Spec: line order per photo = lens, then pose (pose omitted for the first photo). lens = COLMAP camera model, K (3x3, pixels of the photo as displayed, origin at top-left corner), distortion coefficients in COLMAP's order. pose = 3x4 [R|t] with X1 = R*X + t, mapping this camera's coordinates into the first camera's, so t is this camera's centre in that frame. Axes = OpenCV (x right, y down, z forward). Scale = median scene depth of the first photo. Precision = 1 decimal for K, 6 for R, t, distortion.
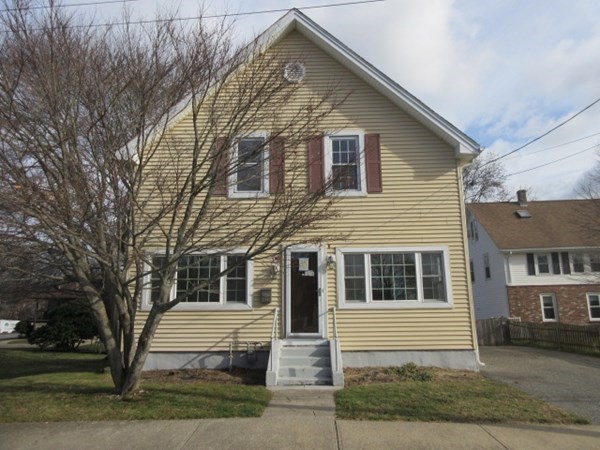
lens RADIAL K [[448.9, 0, 300.0], [0, 448.9, 225.0], [0, 0, 1]] dist [-0.003355, -0.001376]
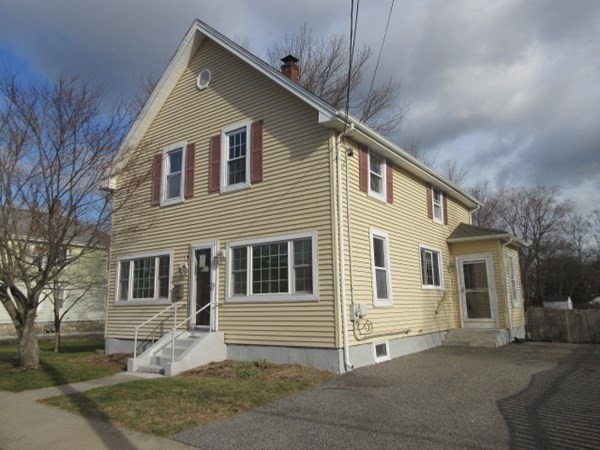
lens RADIAL K [[448.9, 0, 300.0], [0, 448.9, 225.0], [0, 0, 1]] dist [-0.003355, -0.001376]
pose [[0.830851, -0.103197, -0.546843, 0.786010], [0.122532, 0.992464, -0.001122, 0.032412], [0.542838, -0.066074, 0.837234, 0.241692]]
